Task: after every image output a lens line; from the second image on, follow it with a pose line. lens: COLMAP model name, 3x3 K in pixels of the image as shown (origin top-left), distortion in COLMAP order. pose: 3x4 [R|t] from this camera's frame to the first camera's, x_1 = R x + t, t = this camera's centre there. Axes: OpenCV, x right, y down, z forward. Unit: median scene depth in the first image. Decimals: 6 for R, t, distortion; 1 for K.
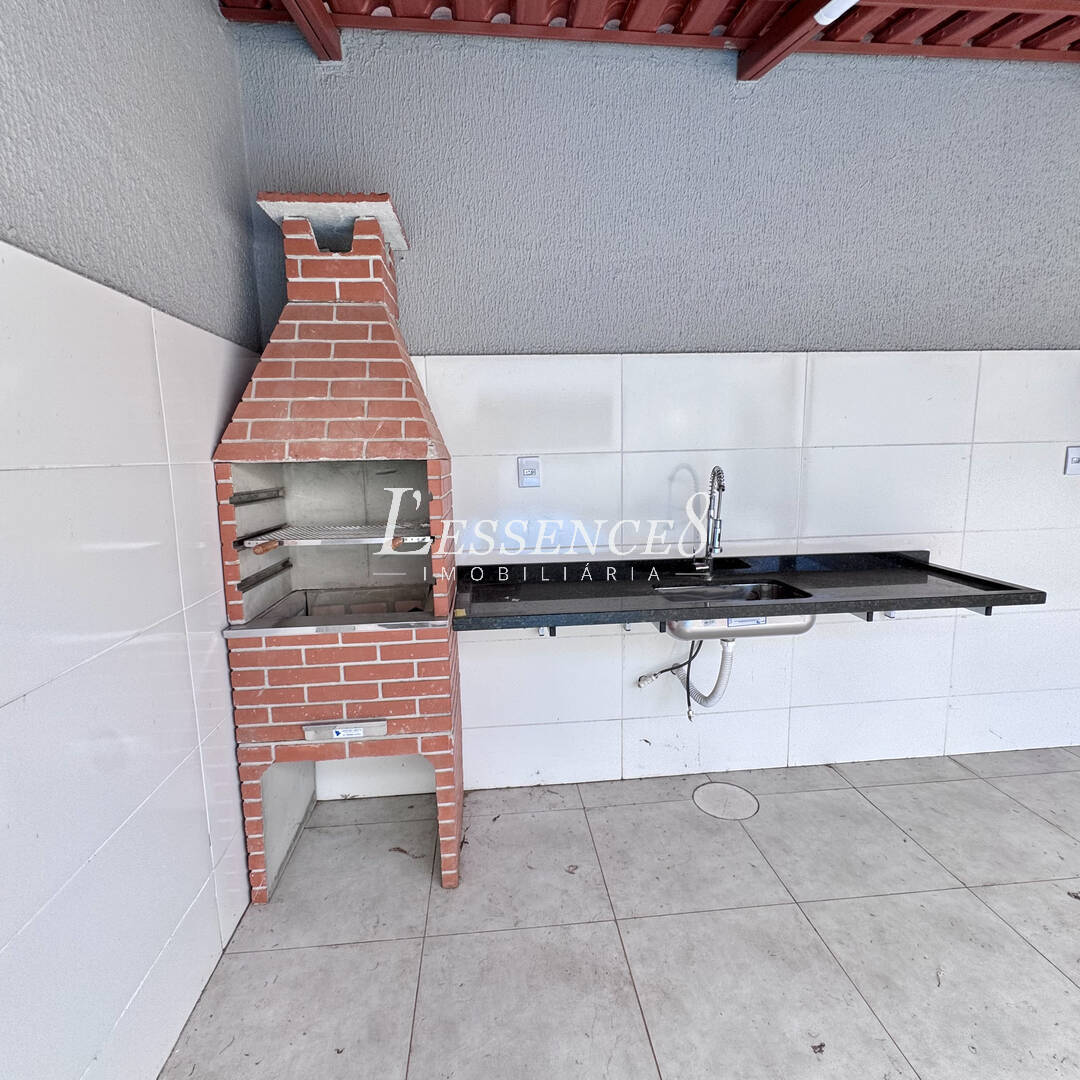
lens RADIAL K [[578.8, 0, 540.0], [0, 578.8, 538.4], [0, 0, 1]] dist [-0.002191, 0.000411]
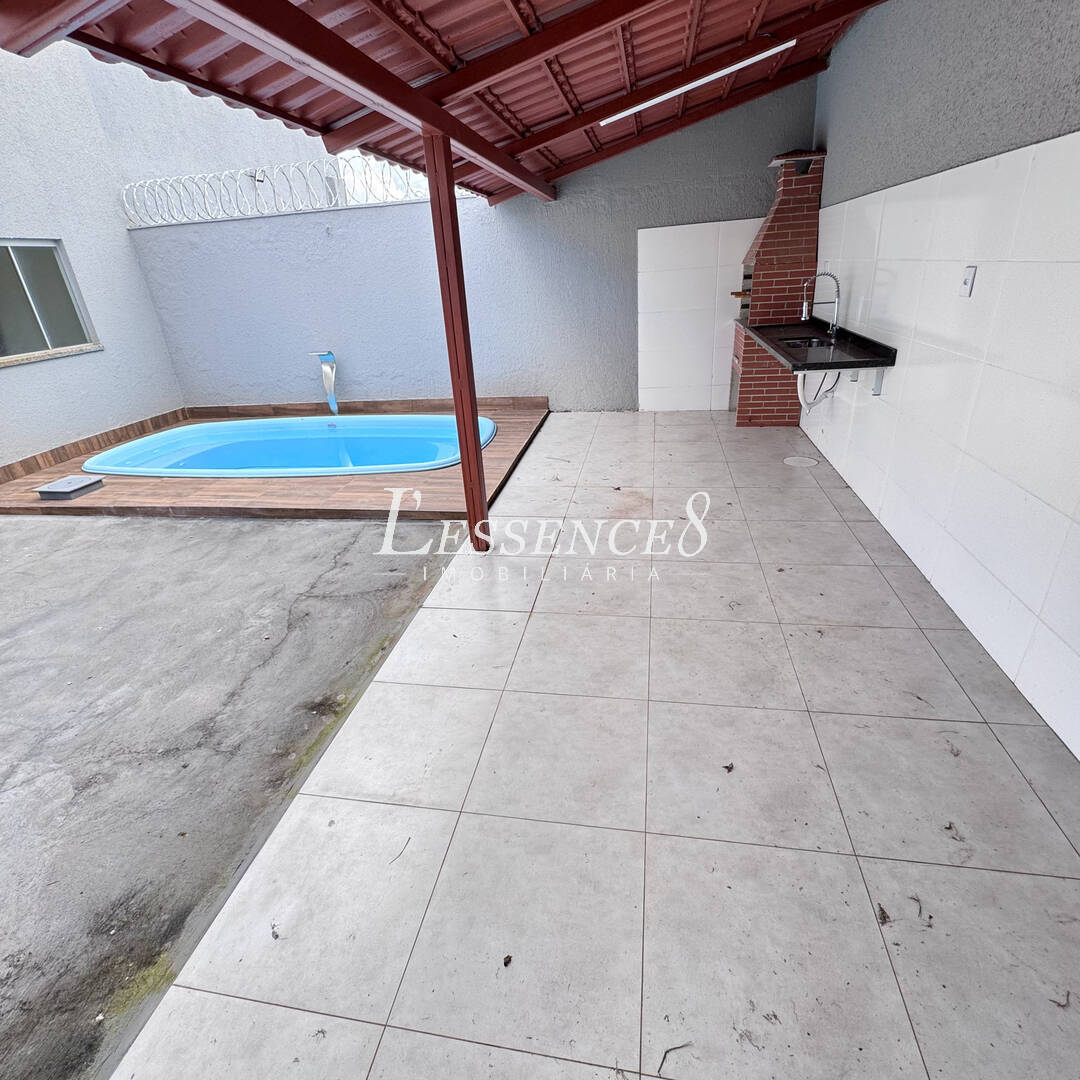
lens RADIAL K [[587.1, 0, 538.0], [0, 587.1, 537.8], [0, 0, 1]] dist [-0.004371, 0.000964]
pose [[-0.275103, 0.439055, -0.855307, 2.760151], [-0.062398, 0.879604, 0.471597, -0.220797], [0.959388, 0.183107, -0.214585, 0.744553]]
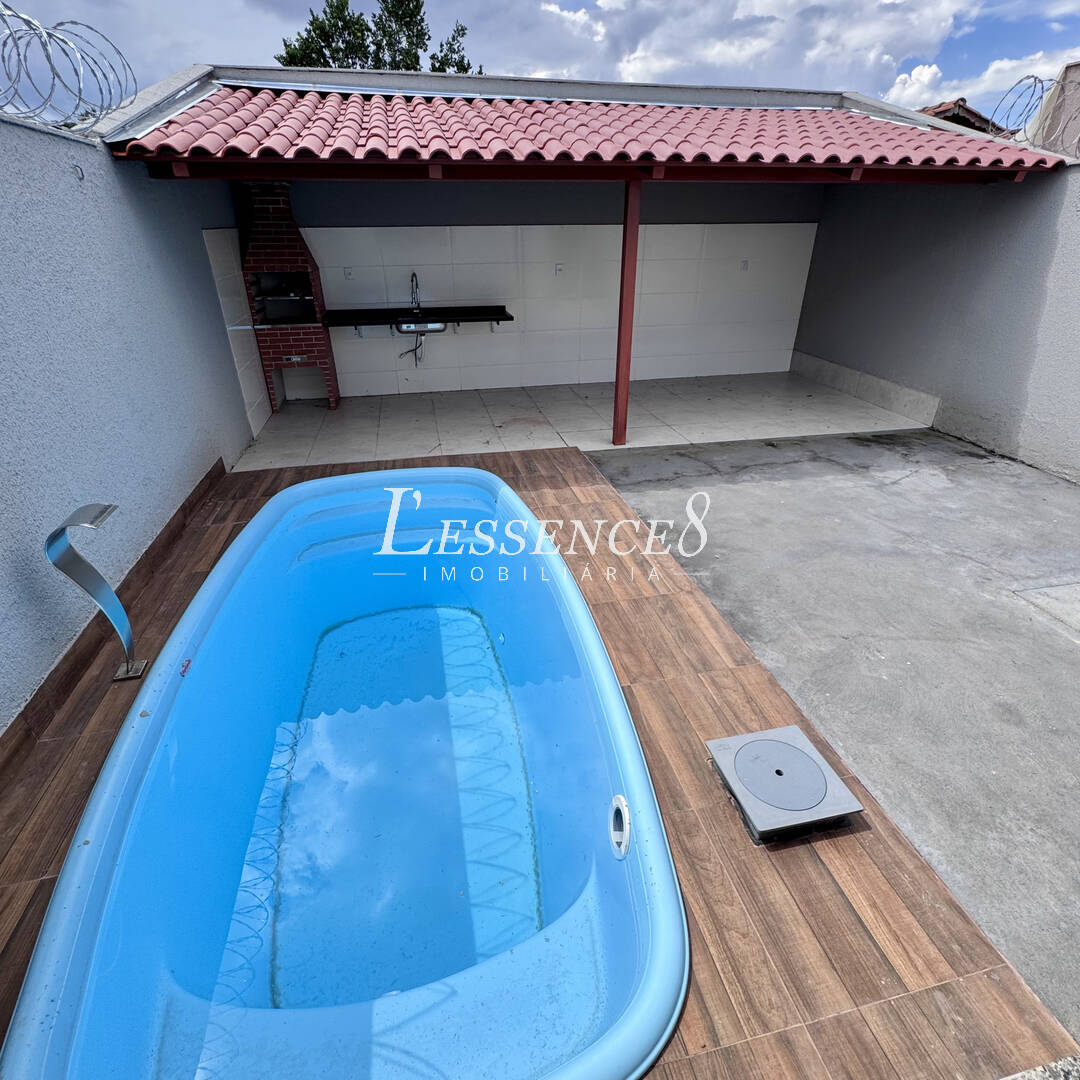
lens RADIAL K [[578.8, 0, 540.0], [0, 578.8, 538.4], [0, 0, 1]] dist [-0.002191, 0.000411]
pose [[0.992857, -0.042346, 0.111541, 0.603546], [0.001509, 0.939276, 0.343159, 0.146003], [-0.119299, -0.340540, 0.932631, -2.435125]]
